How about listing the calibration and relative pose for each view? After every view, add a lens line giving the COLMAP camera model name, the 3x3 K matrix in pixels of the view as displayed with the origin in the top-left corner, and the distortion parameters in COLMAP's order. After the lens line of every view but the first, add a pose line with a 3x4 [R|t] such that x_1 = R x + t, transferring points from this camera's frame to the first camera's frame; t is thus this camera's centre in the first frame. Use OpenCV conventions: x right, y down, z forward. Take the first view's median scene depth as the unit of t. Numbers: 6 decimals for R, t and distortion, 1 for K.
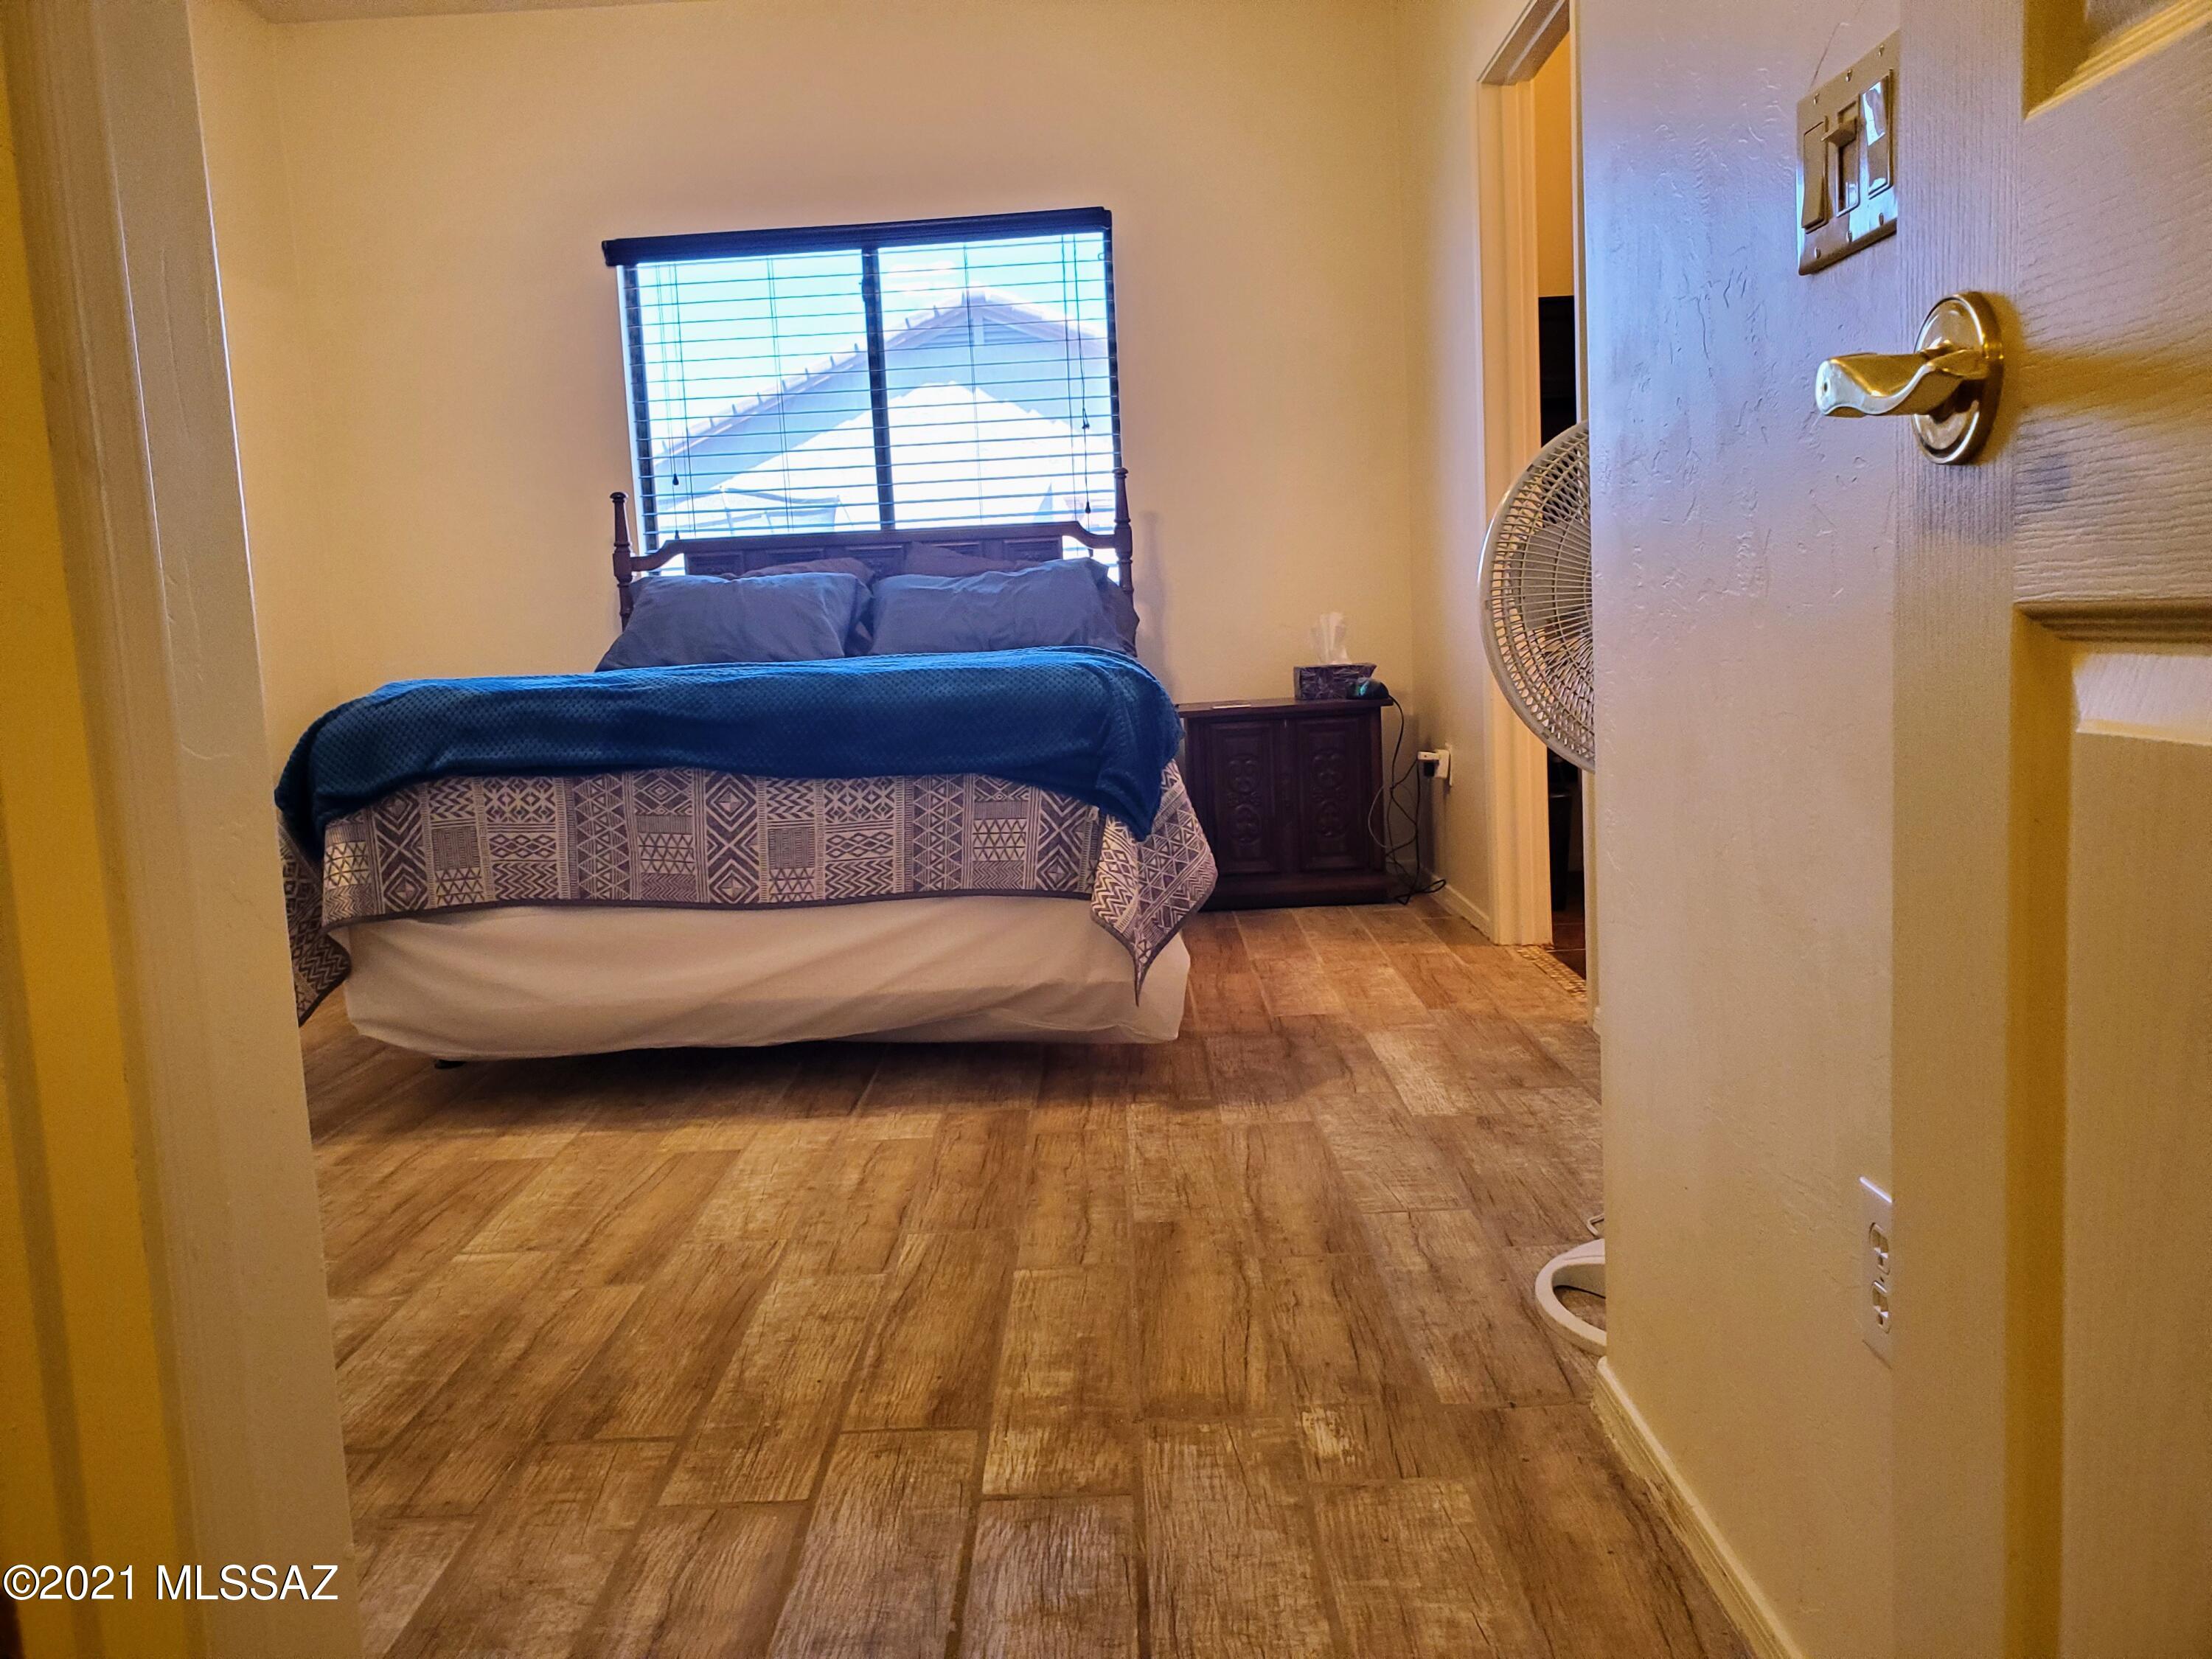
lens RADIAL K [[1761.0, 0, 1106.2], [0, 1761.0, 830.5], [0, 0, 1]] dist [-0.000878, -0.002352]
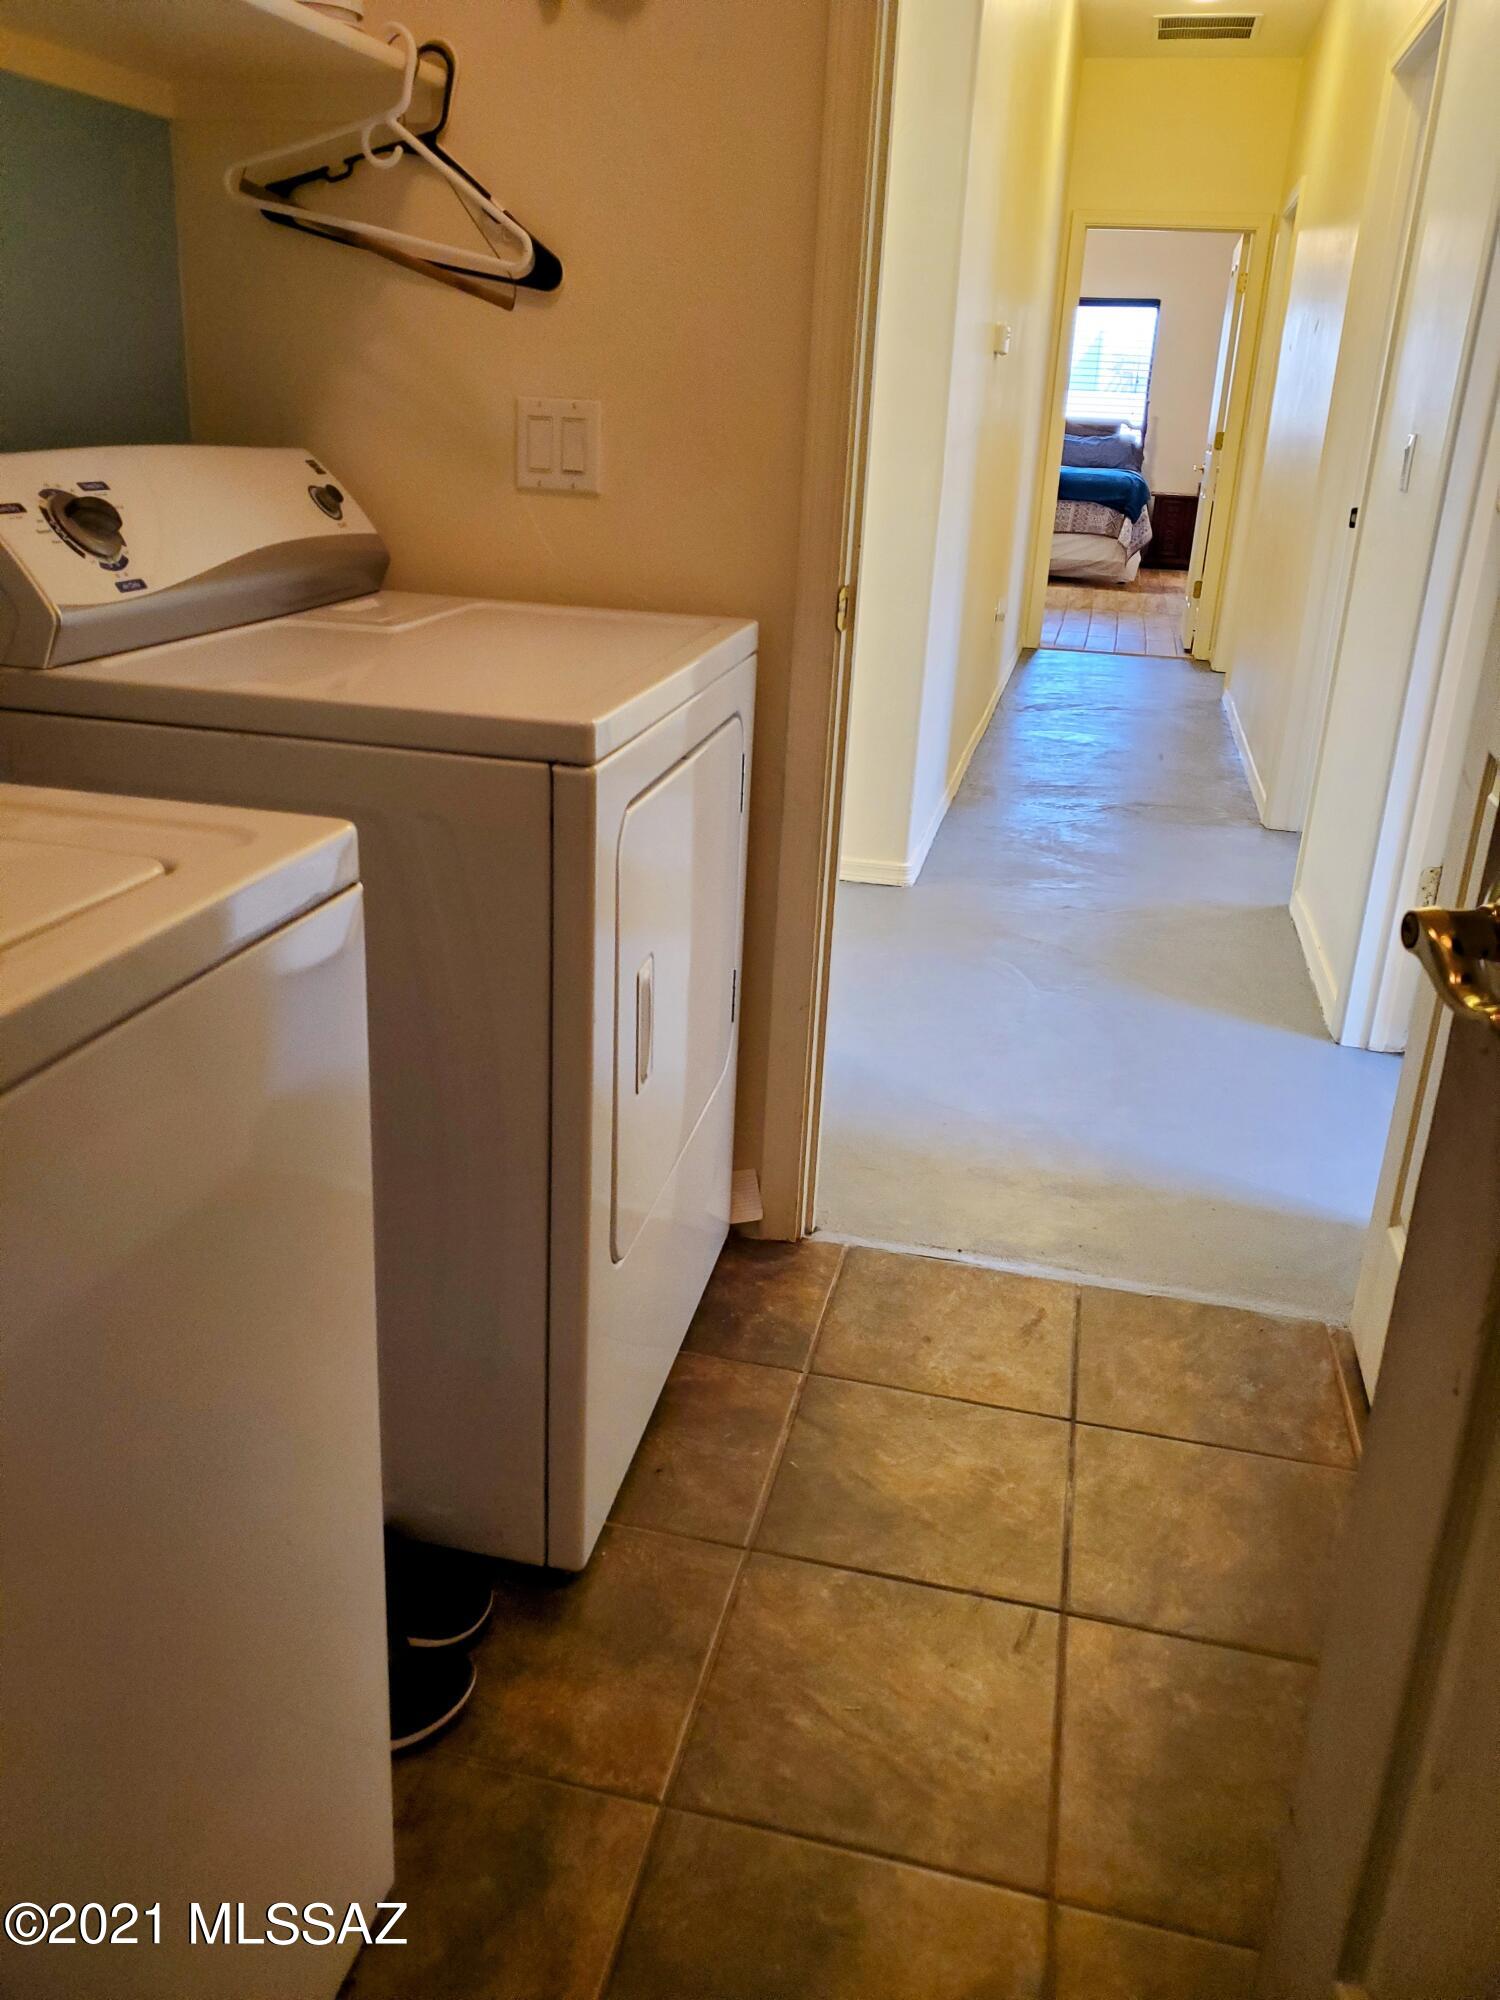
lens RADIAL K [[1592.2, 0, 742.8], [0, 1592.2, 998.3], [0, 0, 1]] dist [-0.000878, -0.002352]
pose [[0.971694, 0.163206, -0.170803, -0.046256], [-0.118207, 0.961877, 0.246618, 0.241151], [0.204542, -0.219448, 0.953942, -2.698145]]
